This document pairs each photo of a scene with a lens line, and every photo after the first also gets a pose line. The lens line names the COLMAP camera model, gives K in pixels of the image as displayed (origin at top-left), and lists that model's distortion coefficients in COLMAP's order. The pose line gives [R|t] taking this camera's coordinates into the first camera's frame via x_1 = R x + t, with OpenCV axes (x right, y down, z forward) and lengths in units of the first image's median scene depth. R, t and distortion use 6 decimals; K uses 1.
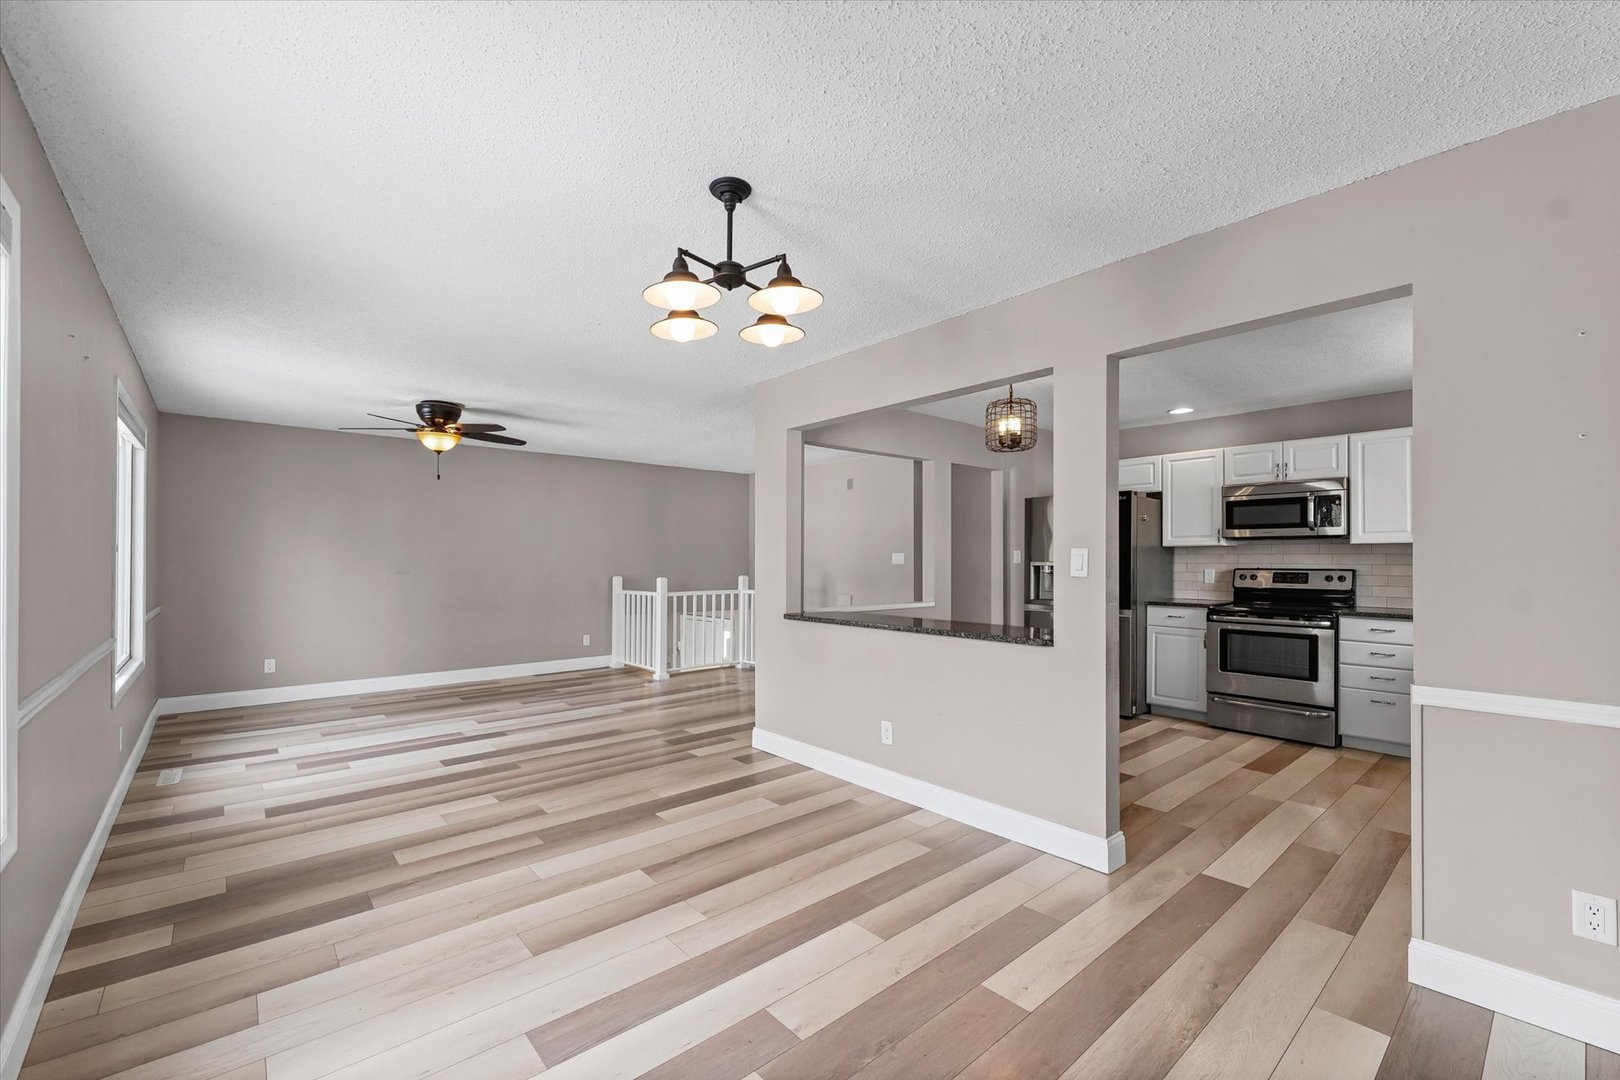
lens RADIAL K [[673.3, 0, 802.7], [0, 673.3, 554.9], [0, 0, 1]] dist [0.000725, 0.000253]
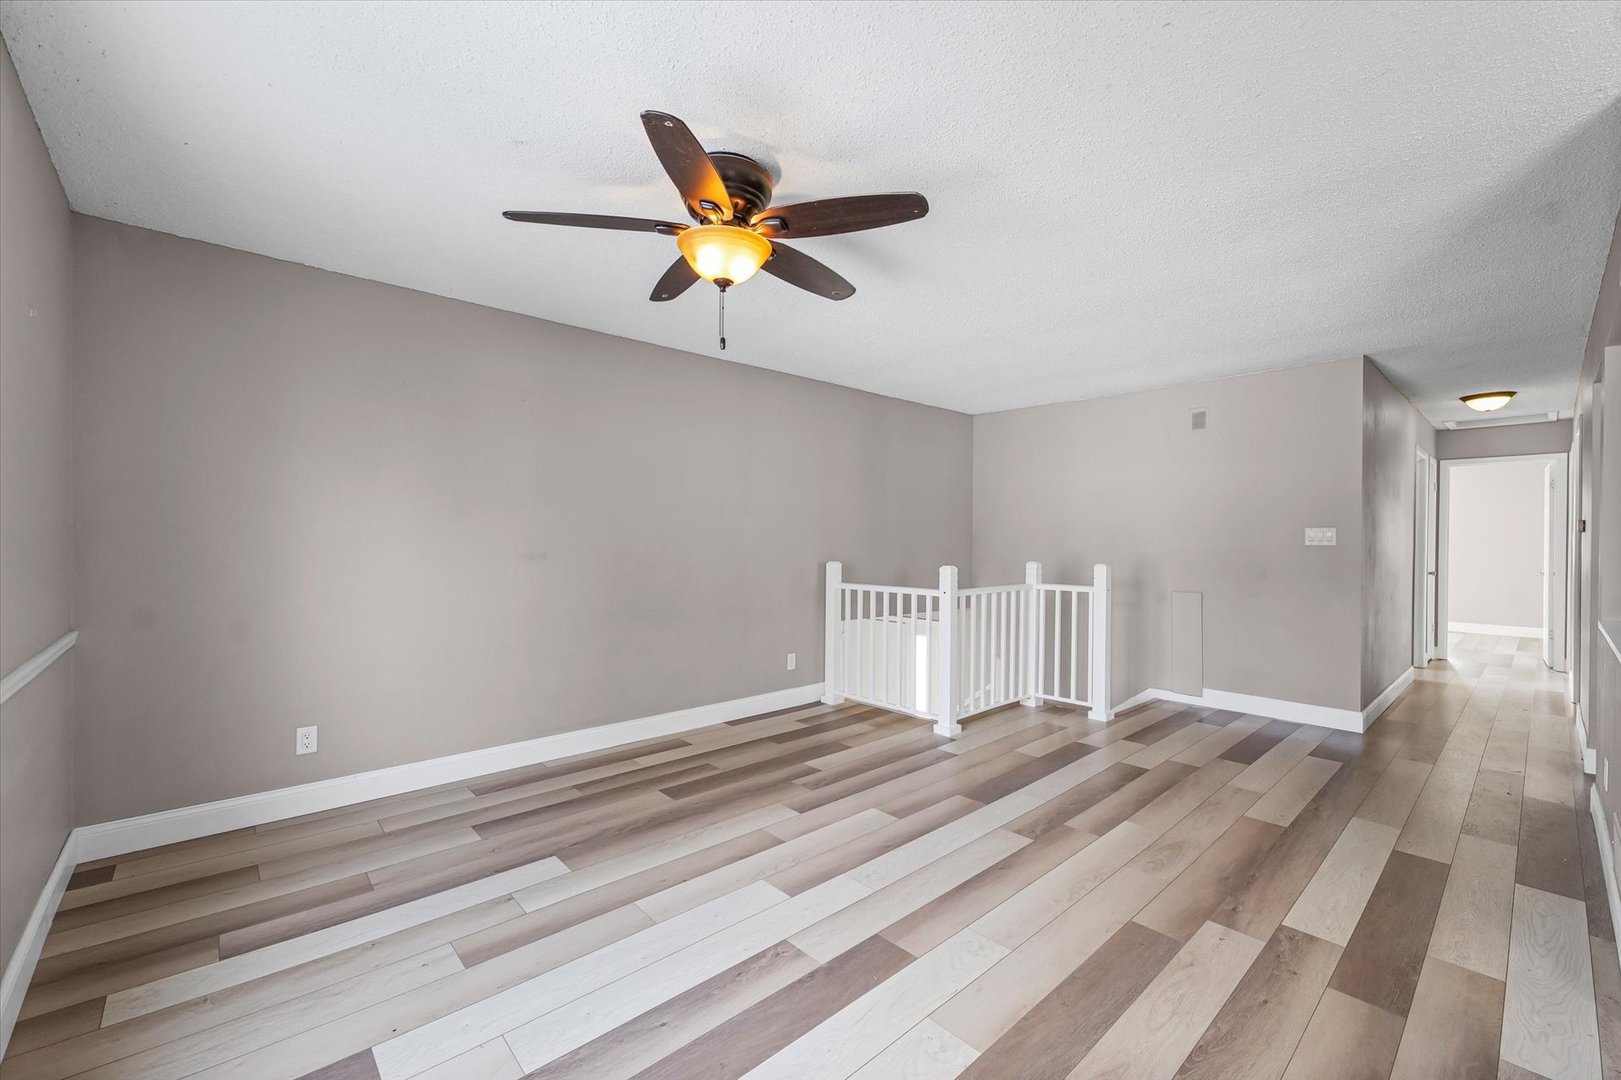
lens RADIAL K [[663.1, 0, 804.7], [0, 663.1, 544.7], [0, 0, 1]] dist [-0.000254, -0.000349]
pose [[0.999759, 0.005331, 0.021286, -0.500720], [-0.005727, 0.999810, 0.018612, 0.006090], [-0.021183, -0.018730, 0.999600, 0.580059]]
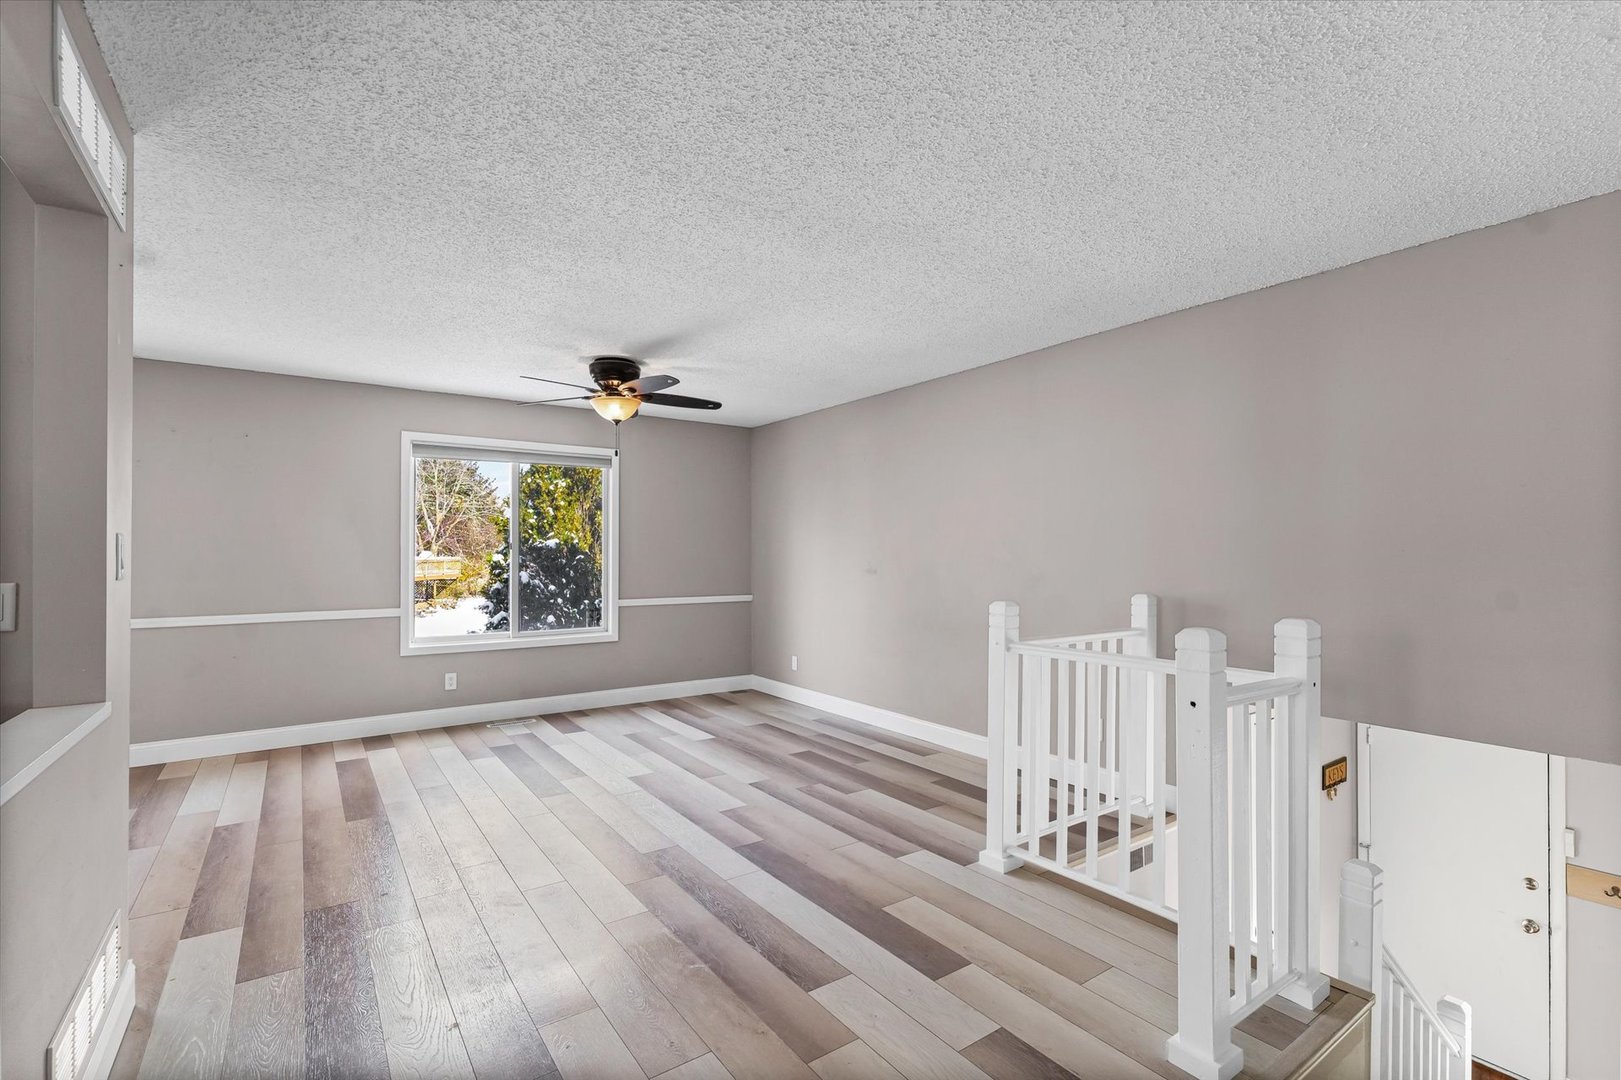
lens RADIAL K [[725.6, 0, 810.5], [0, 725.6, 540.0], [0, 0, 1]] dist [0.000111, -0.000014]
pose [[-0.097235, -0.021011, -0.995040, 0.305250], [0.007109, 0.999737, -0.021805, 0.010333], [0.995236, -0.009194, -0.097060, 1.326029]]
